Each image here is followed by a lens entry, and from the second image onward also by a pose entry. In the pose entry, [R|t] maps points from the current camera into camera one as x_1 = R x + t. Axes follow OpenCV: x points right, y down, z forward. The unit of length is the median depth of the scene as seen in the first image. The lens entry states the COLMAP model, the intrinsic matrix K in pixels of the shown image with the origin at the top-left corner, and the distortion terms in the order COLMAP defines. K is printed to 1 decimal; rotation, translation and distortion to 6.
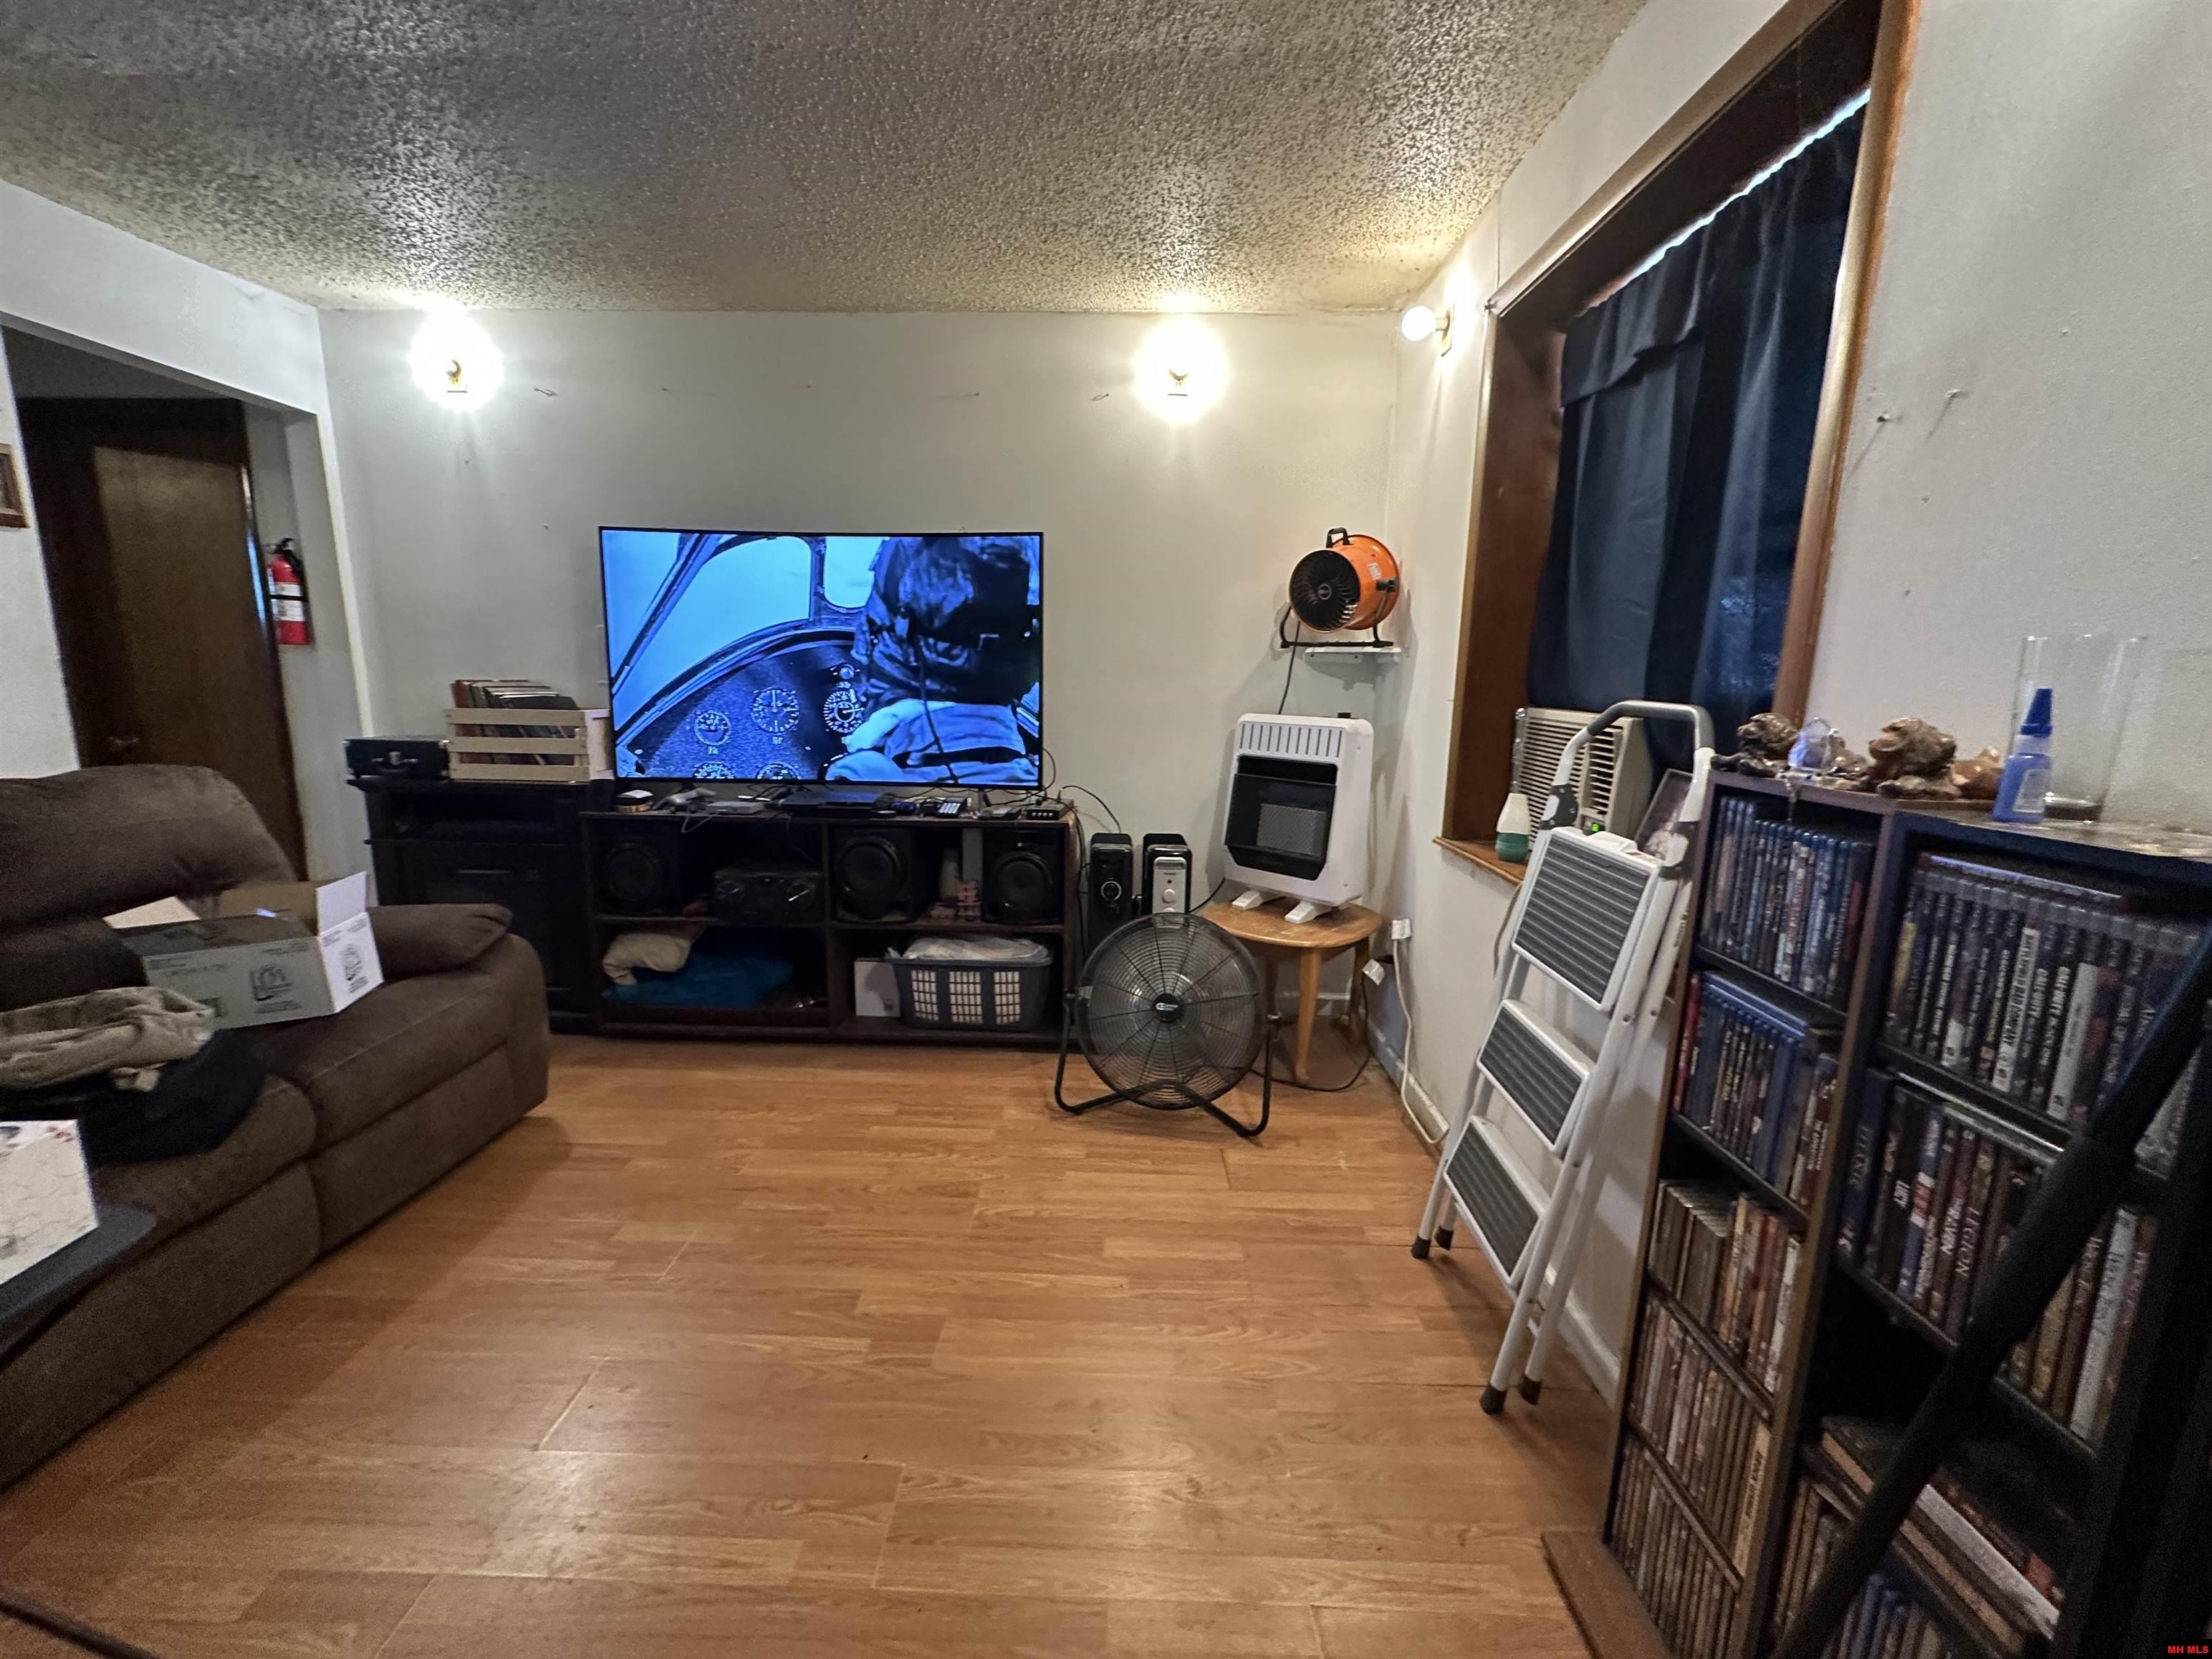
lens RADIAL K [[882.9, 0, 1107.5], [0, 882.9, 827.0], [0, 0, 1]] dist [0.000347, 0.000202]
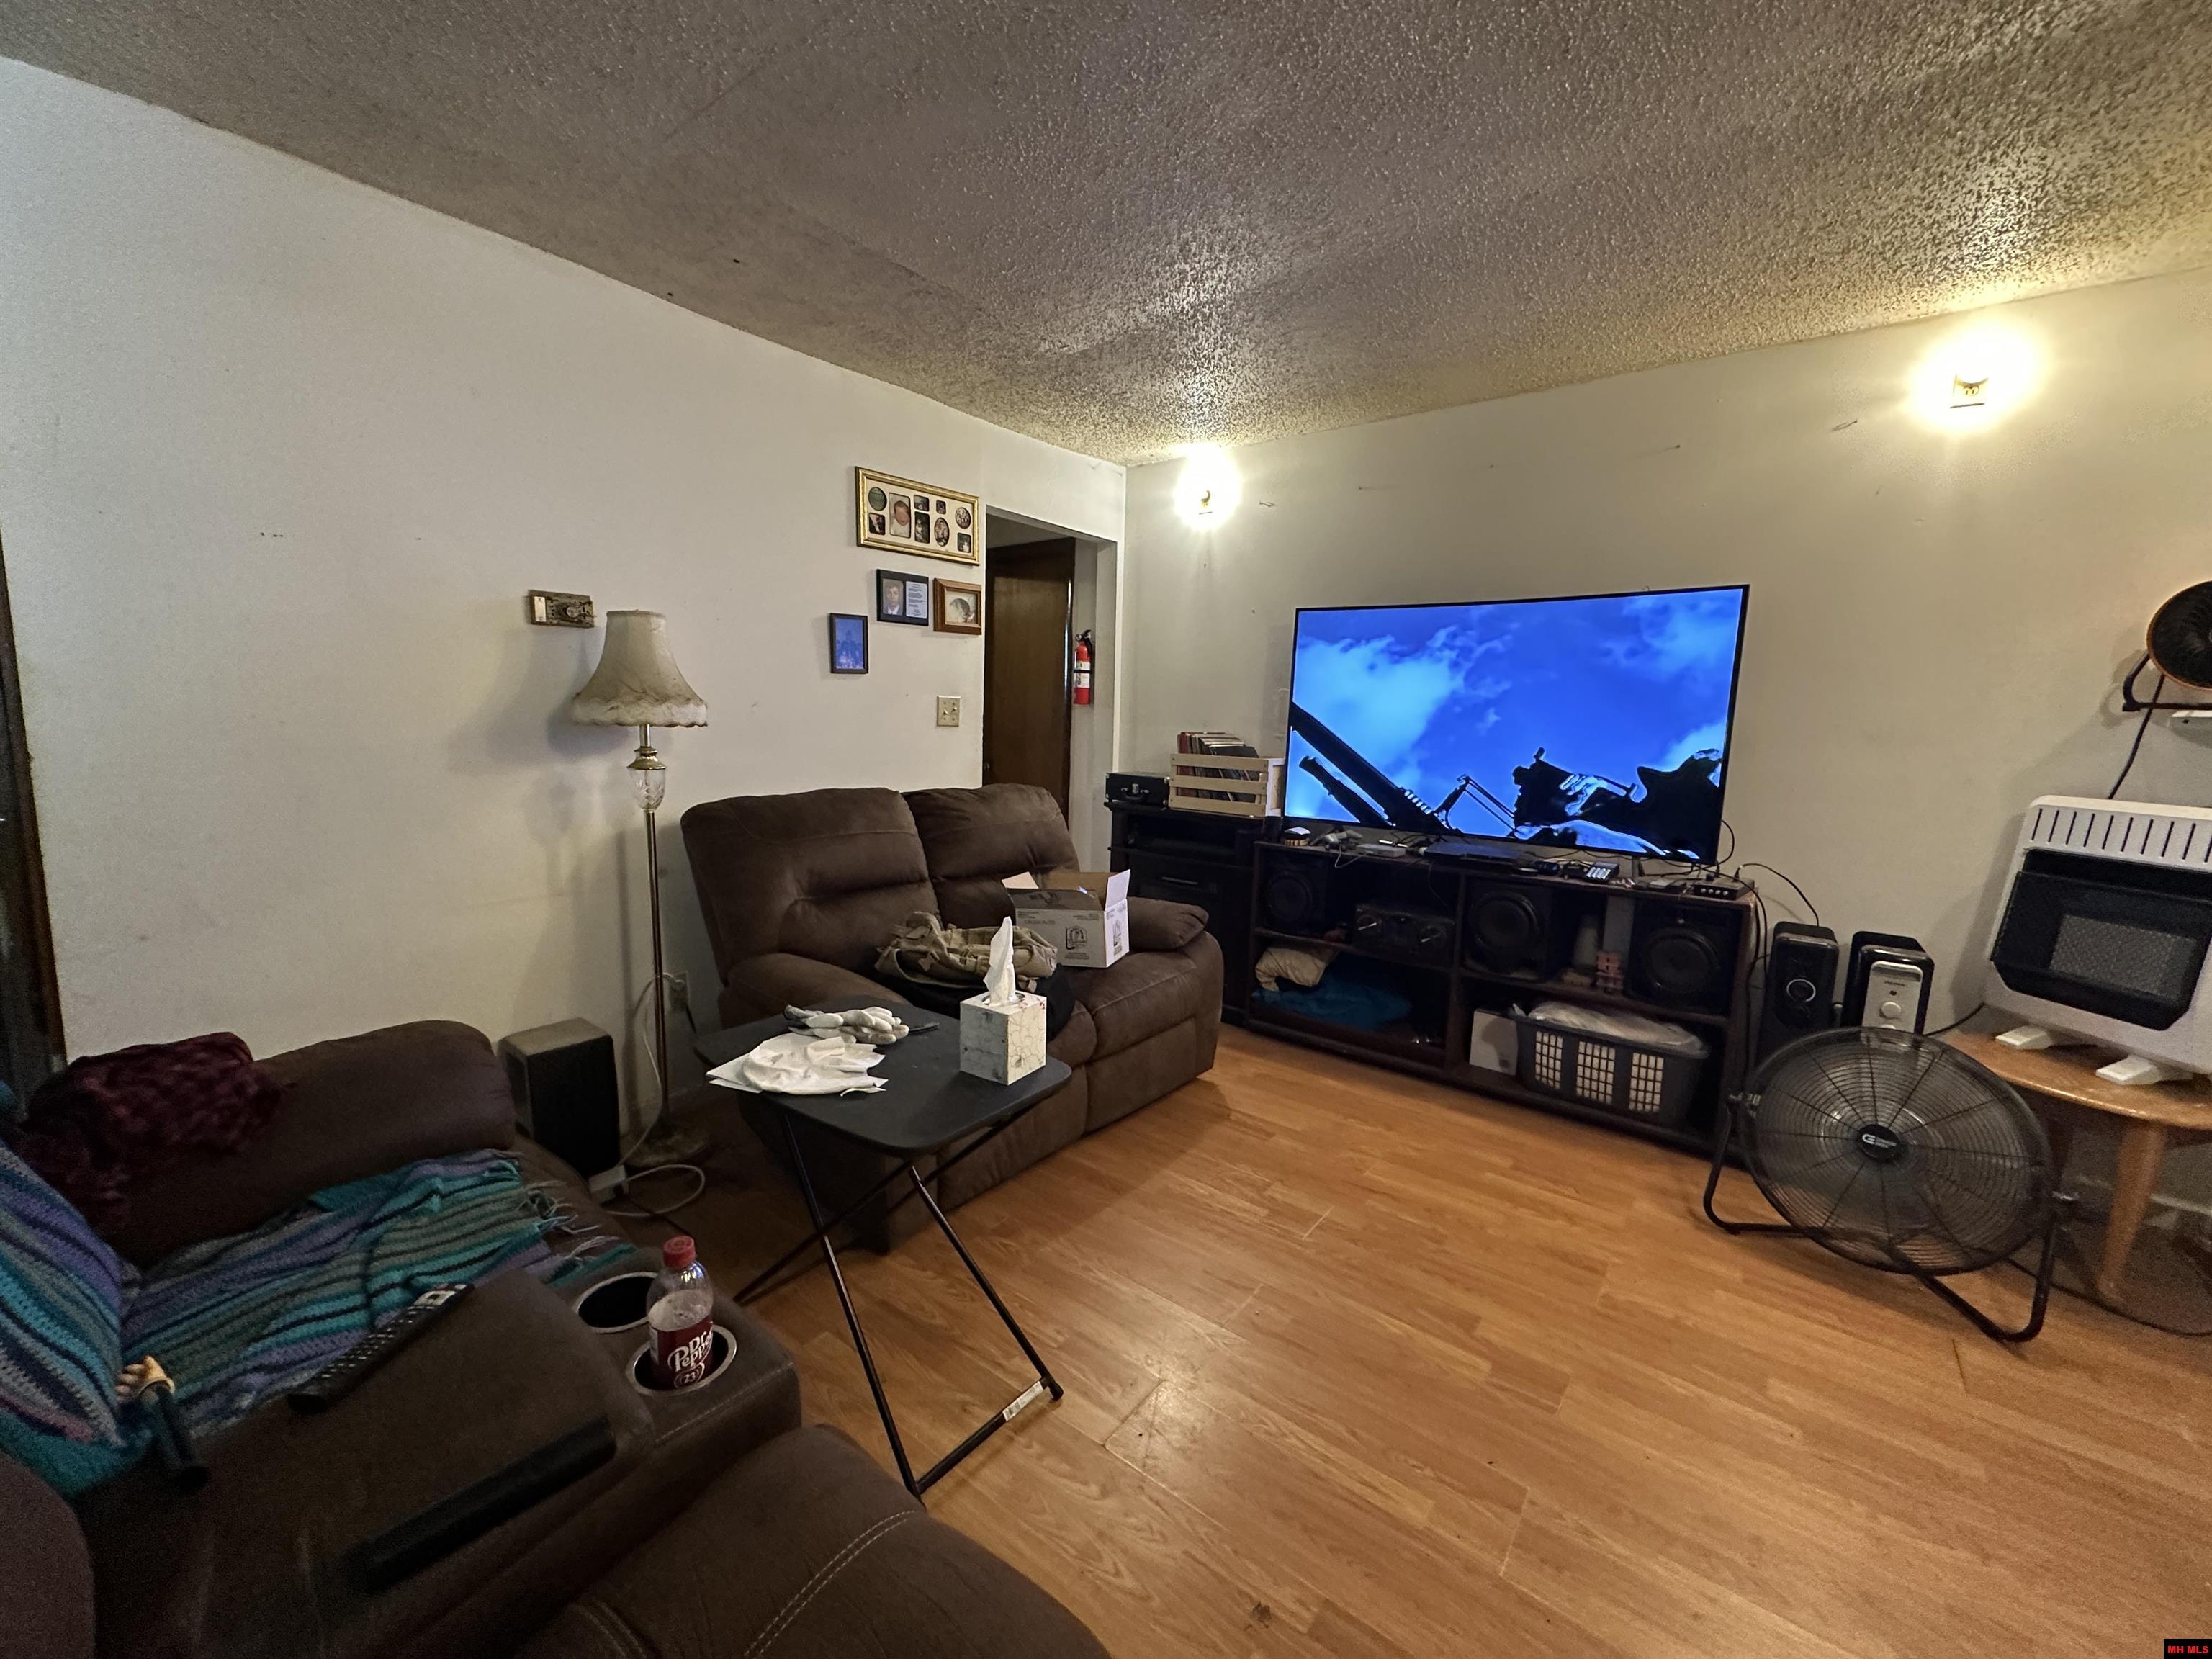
lens RADIAL K [[882.9, 0, 1107.2], [0, 882.9, 828.7], [0, 0, 1]] dist [0.000347, 0.000202]
pose [[0.797883, 0.085416, -0.596731, -0.037829], [-0.117975, 0.992894, -0.015620, 0.009710], [0.591156, 0.082862, 0.802290, -0.108423]]
